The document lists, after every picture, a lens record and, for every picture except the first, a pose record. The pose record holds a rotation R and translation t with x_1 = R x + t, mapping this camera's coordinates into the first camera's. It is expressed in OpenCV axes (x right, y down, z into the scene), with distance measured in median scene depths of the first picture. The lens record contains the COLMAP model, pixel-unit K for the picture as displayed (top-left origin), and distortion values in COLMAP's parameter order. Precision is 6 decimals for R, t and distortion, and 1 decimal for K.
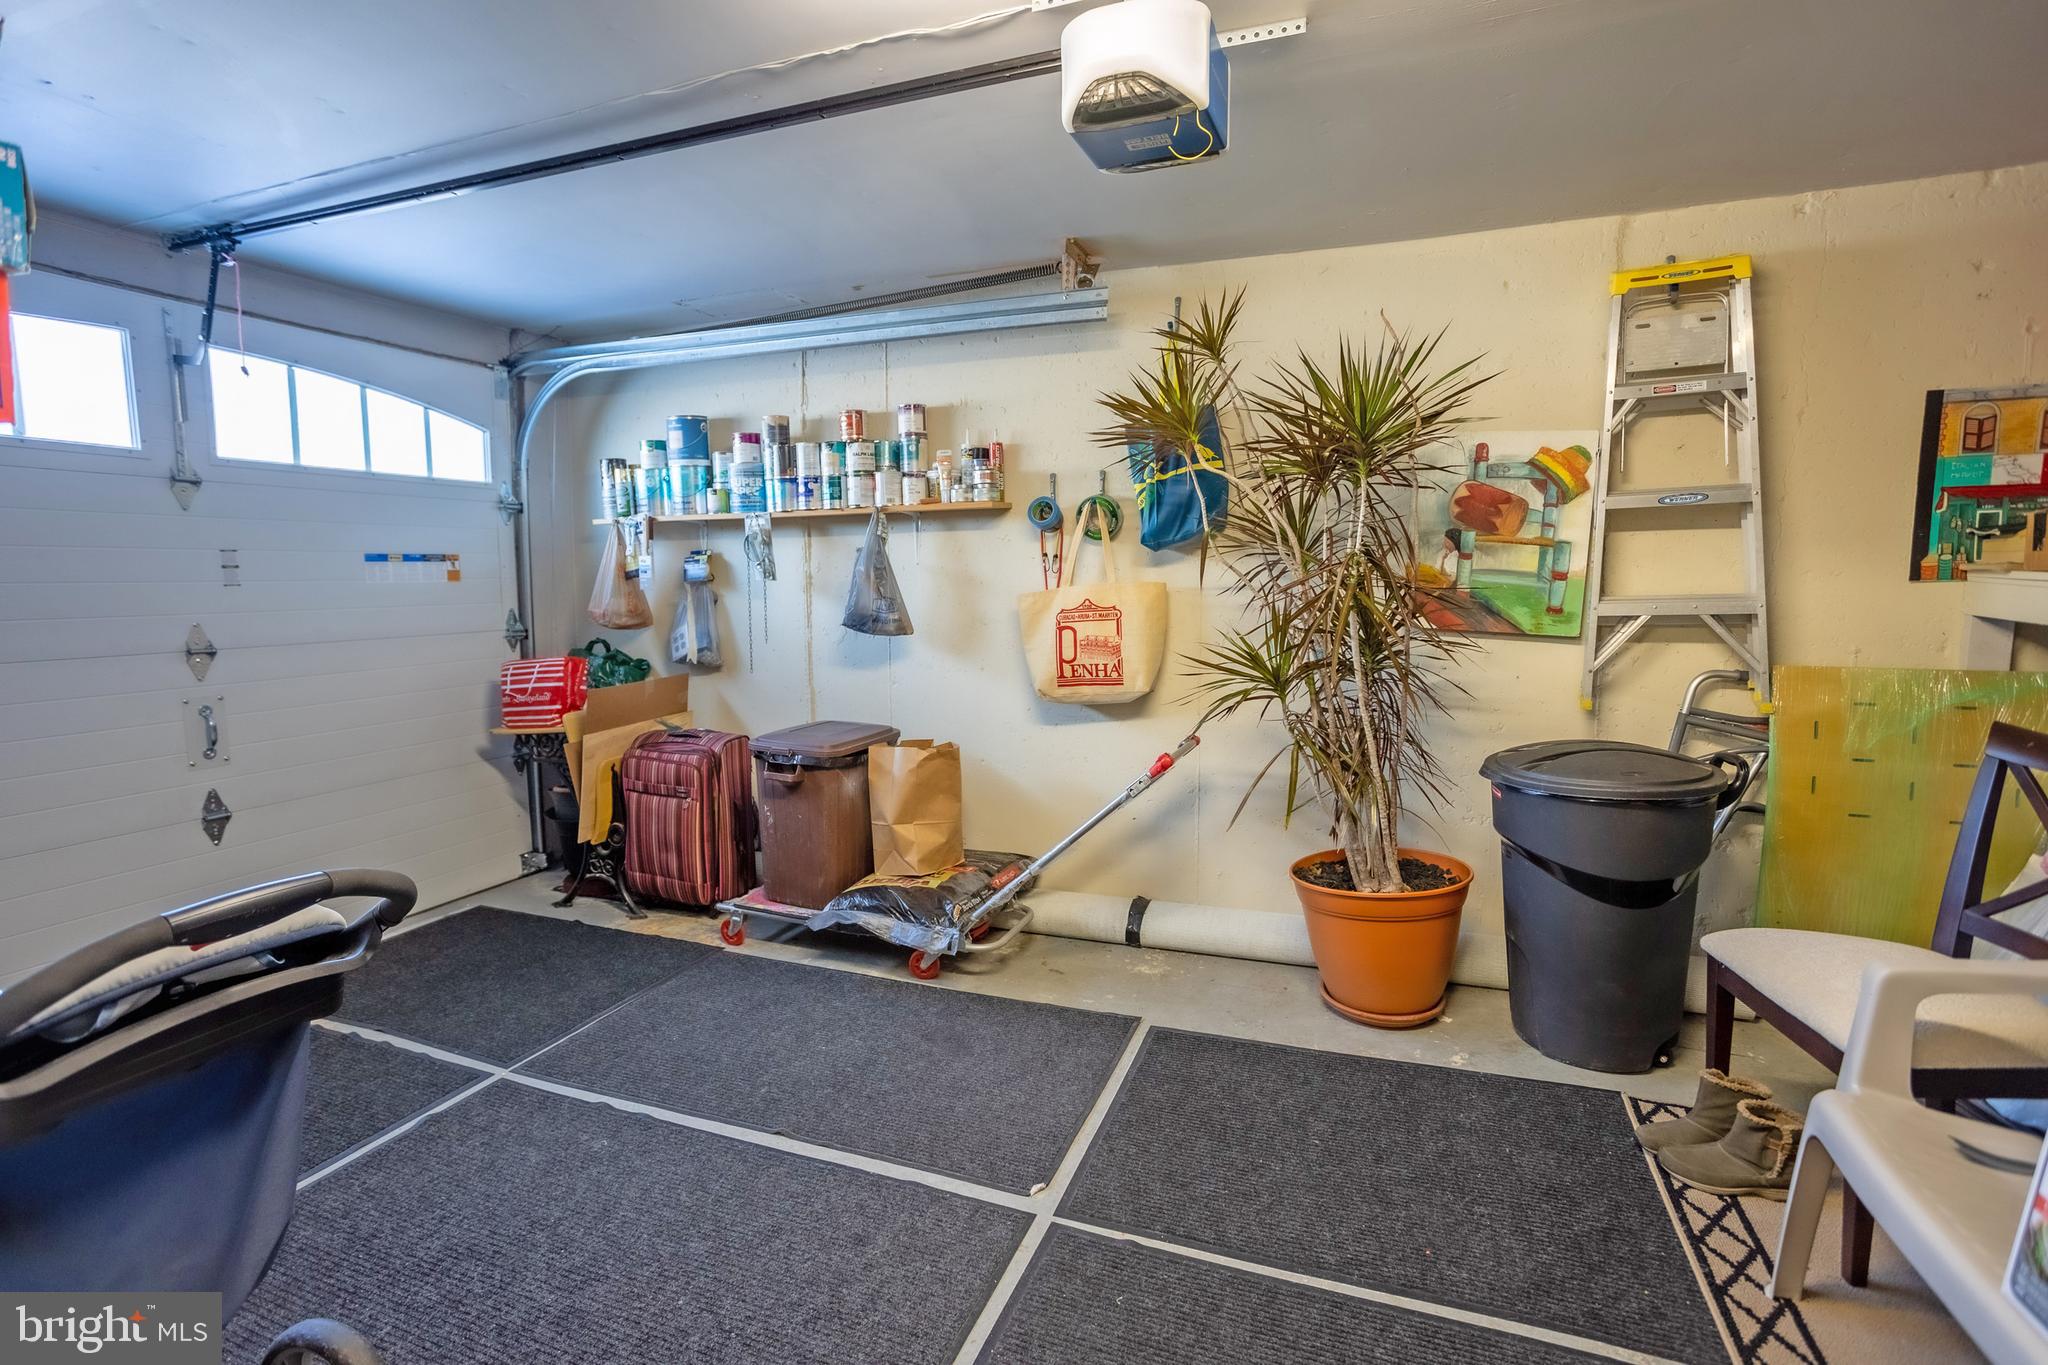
lens RADIAL K [[1008.4, 0, 1012.5], [0, 1008.4, 679.5], [0, 0, 1]] dist [-0.001298, 0.005733]
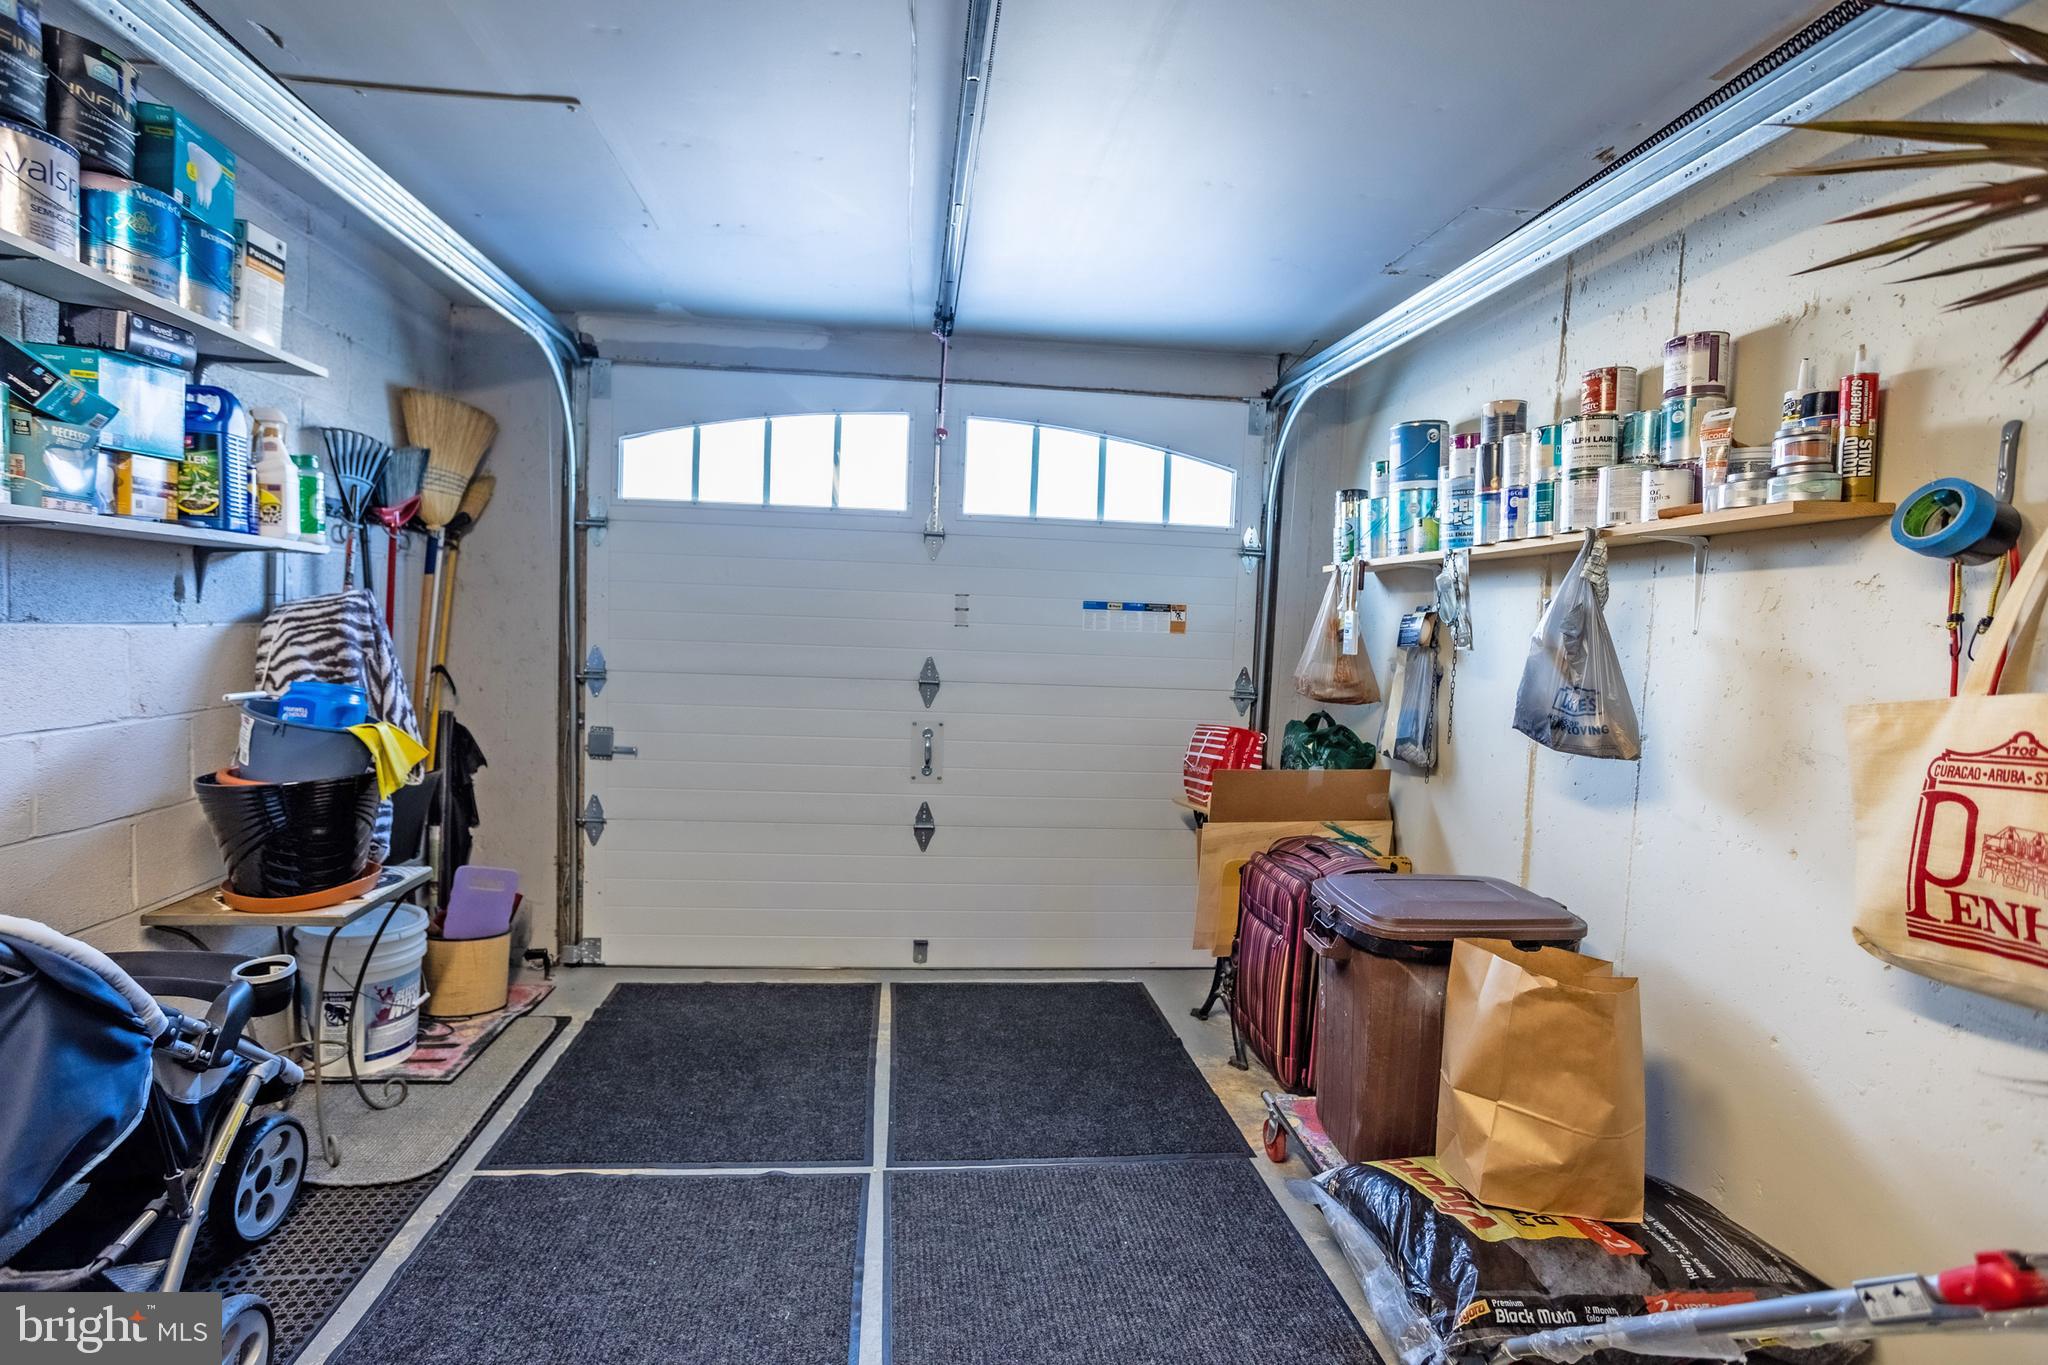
lens RADIAL K [[1008.4, 0, 1020.8], [0, 1008.4, 691.0], [0, 0, 1]] dist [-0.001298, 0.005733]
pose [[0.474466, 0.086493, -0.876014, 0.216897], [-0.136842, 0.990310, 0.023662, -0.049621], [0.869572, 0.108649, 0.481705, 0.452396]]
